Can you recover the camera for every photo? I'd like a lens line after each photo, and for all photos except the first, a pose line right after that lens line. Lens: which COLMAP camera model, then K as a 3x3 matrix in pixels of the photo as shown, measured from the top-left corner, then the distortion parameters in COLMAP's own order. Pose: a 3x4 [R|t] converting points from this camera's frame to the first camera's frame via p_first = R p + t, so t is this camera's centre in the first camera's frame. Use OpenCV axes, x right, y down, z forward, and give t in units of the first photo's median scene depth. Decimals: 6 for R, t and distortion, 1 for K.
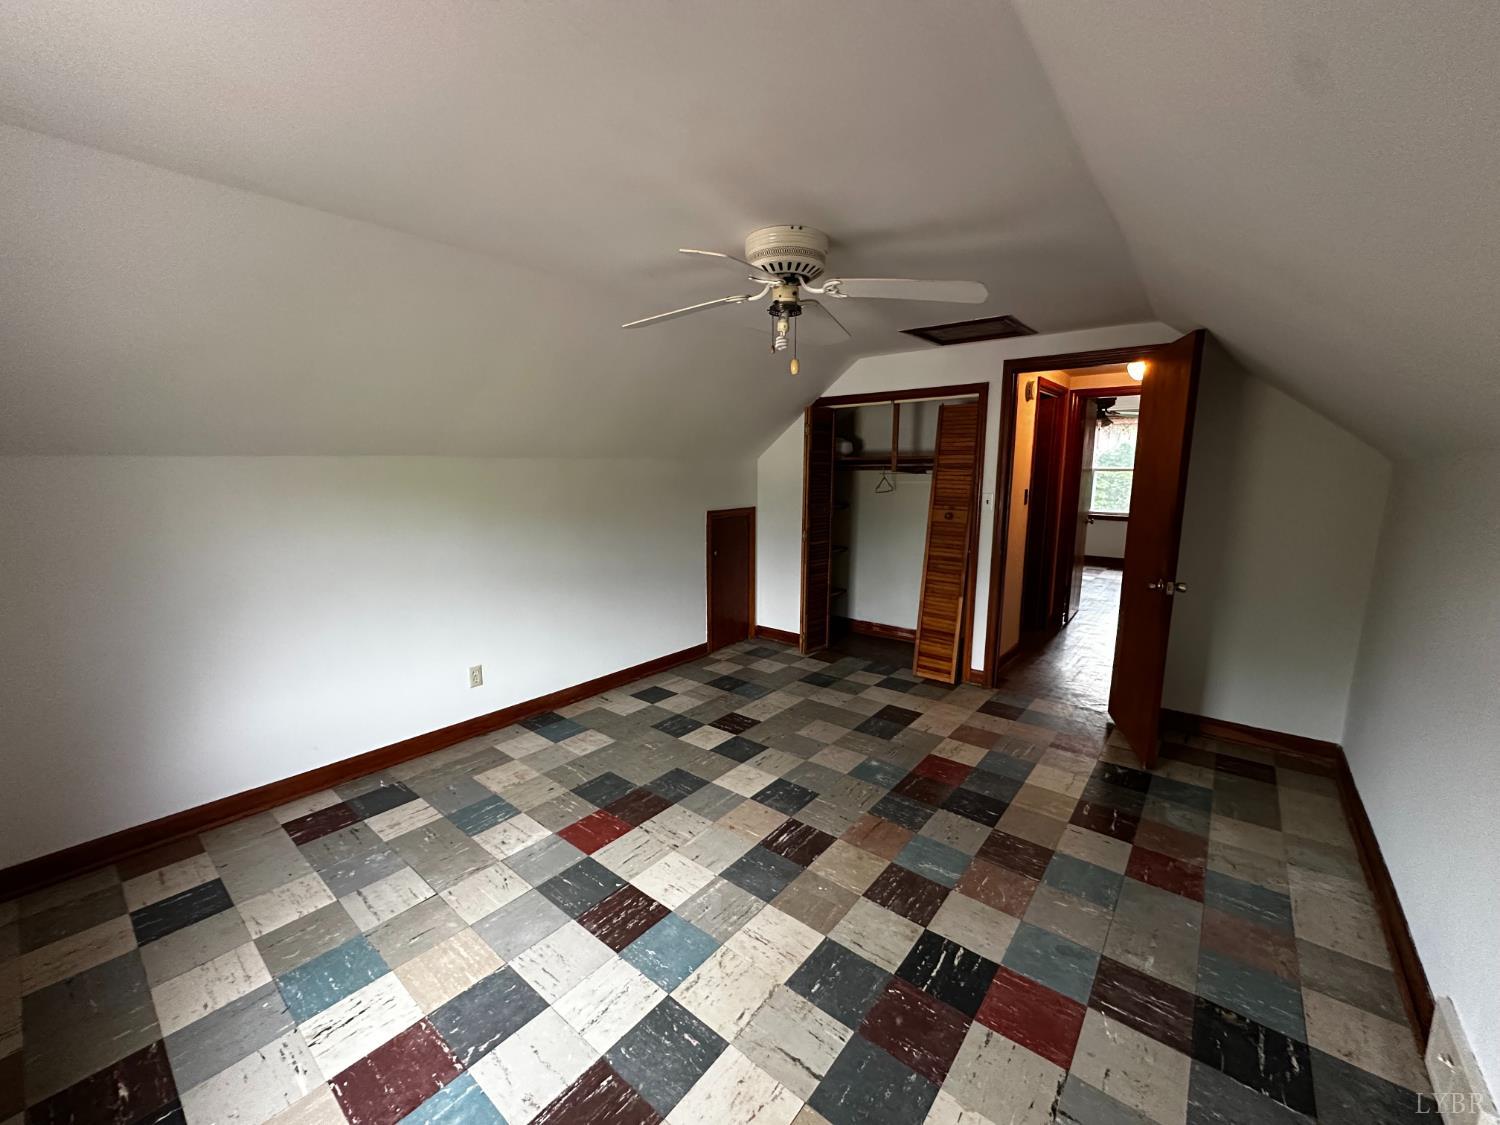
lens RADIAL K [[596.0, 0, 750.0], [0, 596.0, 562.5], [0, 0, 1]] dist [-0.004780, 0.000510]
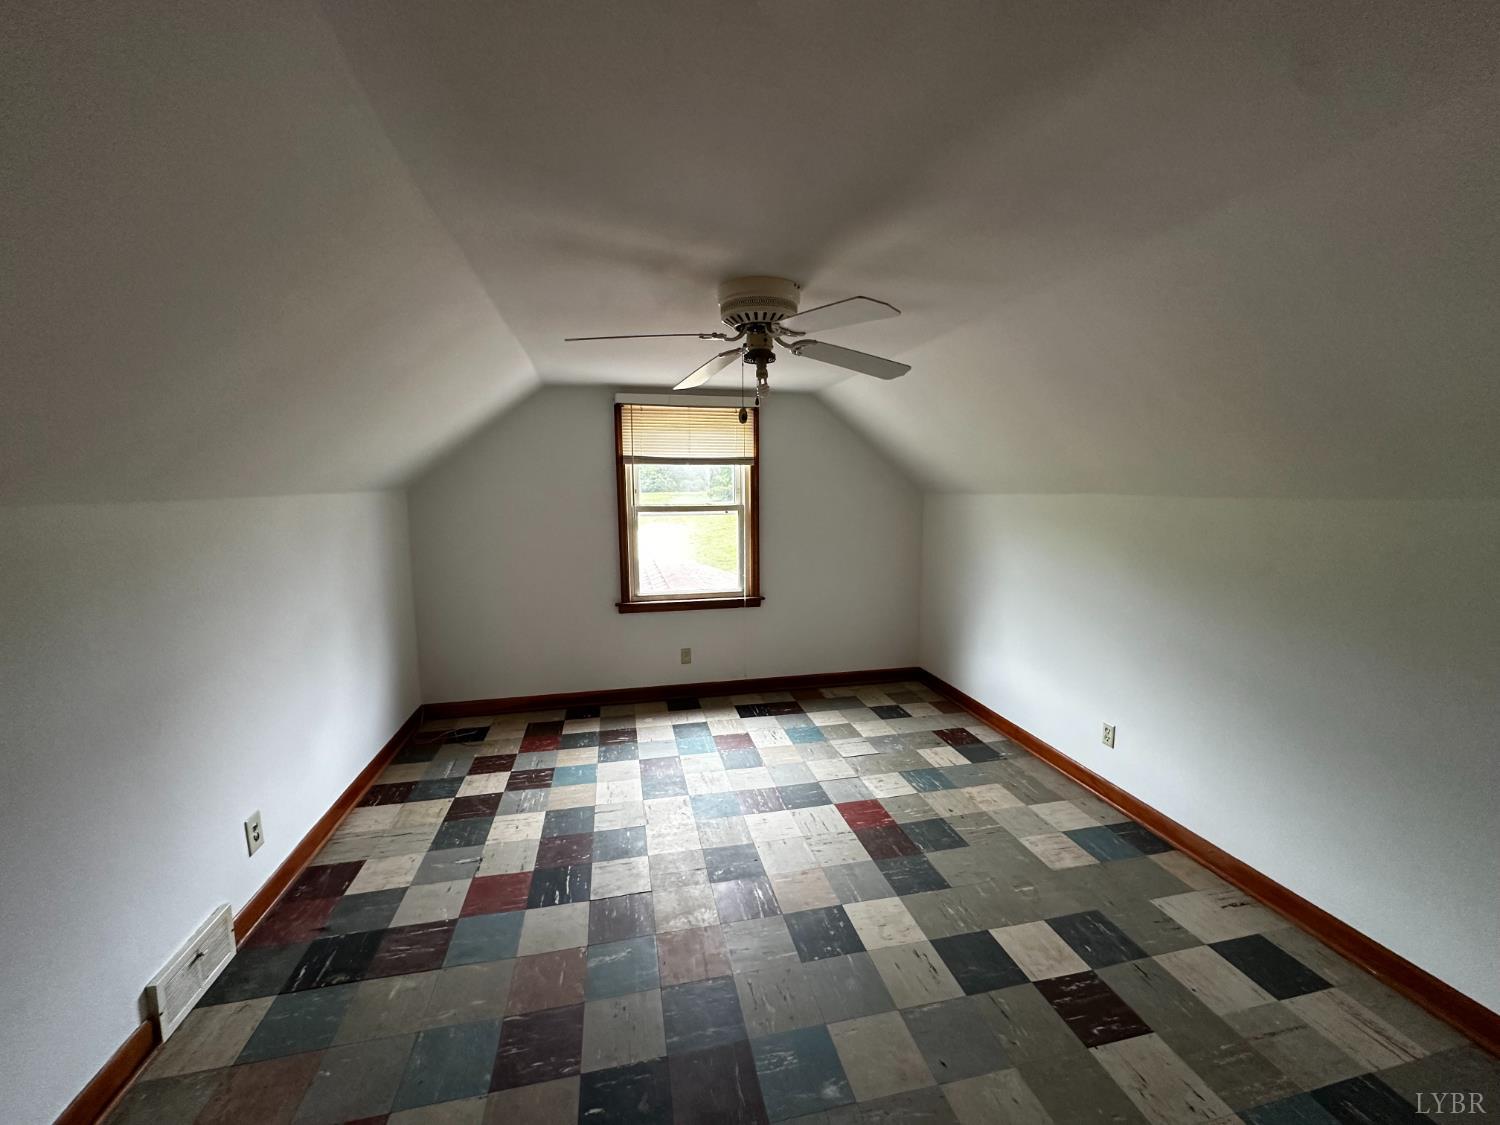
lens RADIAL K [[596.0, 0, 750.0], [0, 596.0, 562.5], [0, 0, 1]] dist [-0.004780, 0.000510]
pose [[-0.618412, 0.100469, -0.779406, 0.725564], [-0.124965, 0.966602, 0.223752, -0.256316], [0.775855, 0.235769, -0.585203, 1.355966]]
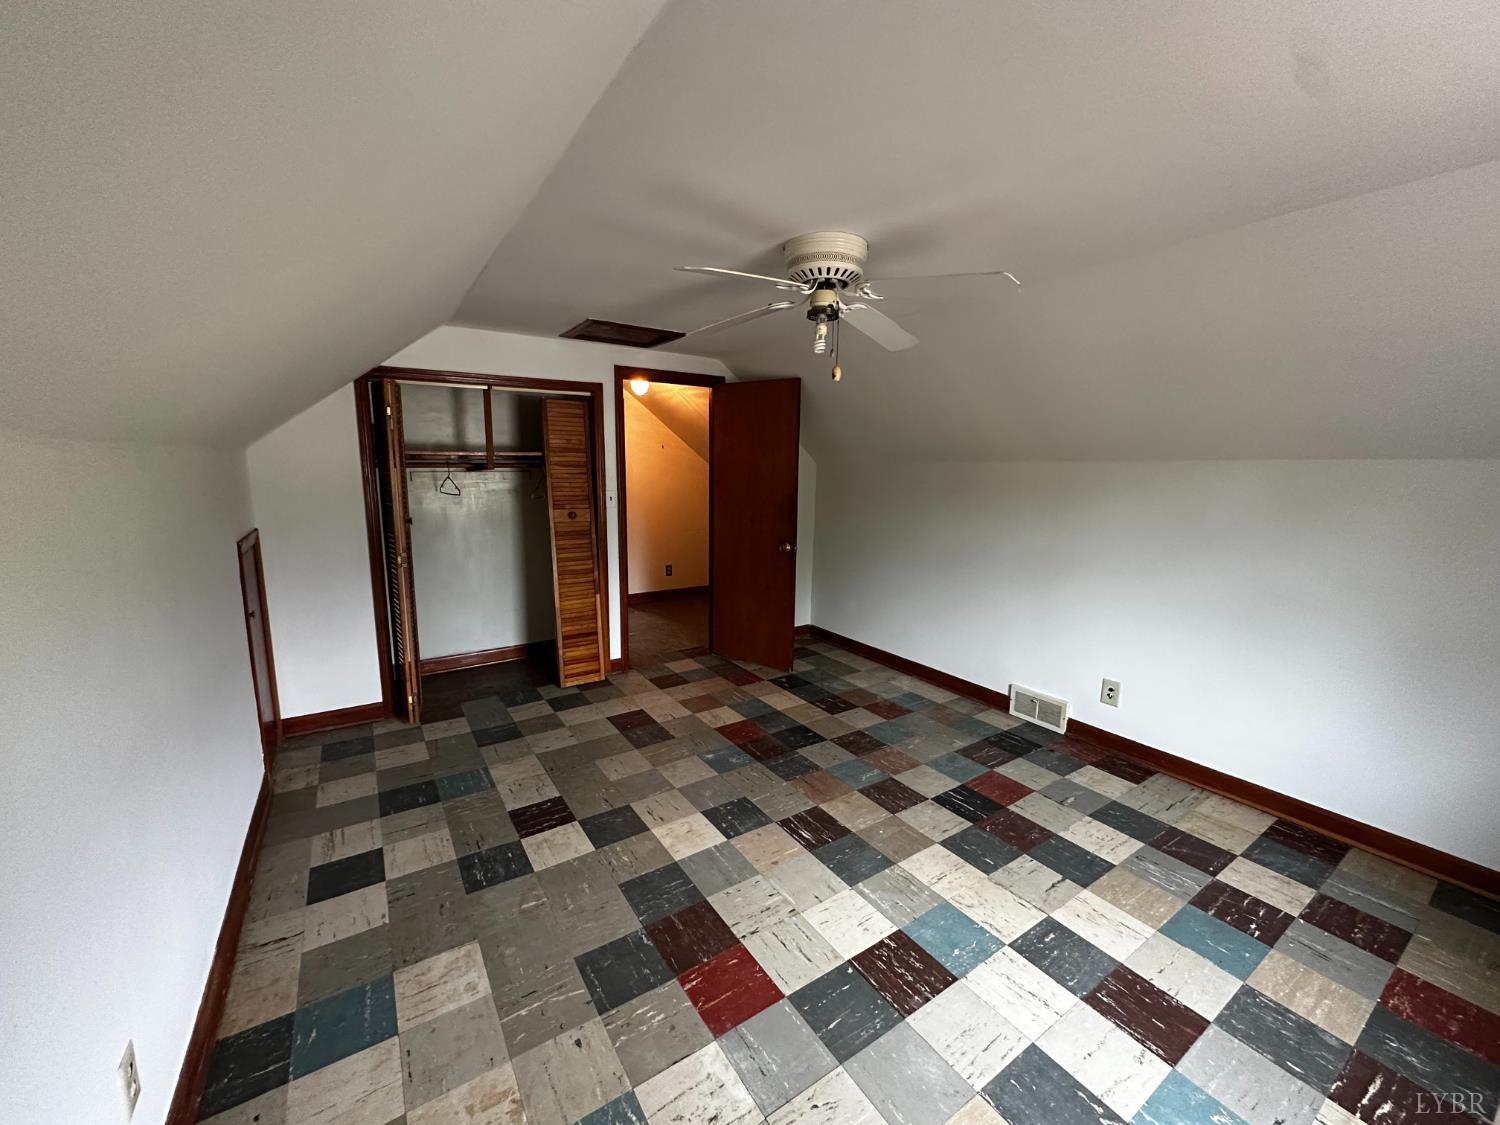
lens RADIAL K [[596.0, 0, 750.0], [0, 596.0, 562.5], [0, 0, 1]] dist [-0.004780, 0.000510]
pose [[0.302031, -0.151234, 0.941226, -0.813545], [0.140926, 0.983571, 0.112816, -0.114278], [-0.942824, 0.098569, 0.318382, 0.685174]]
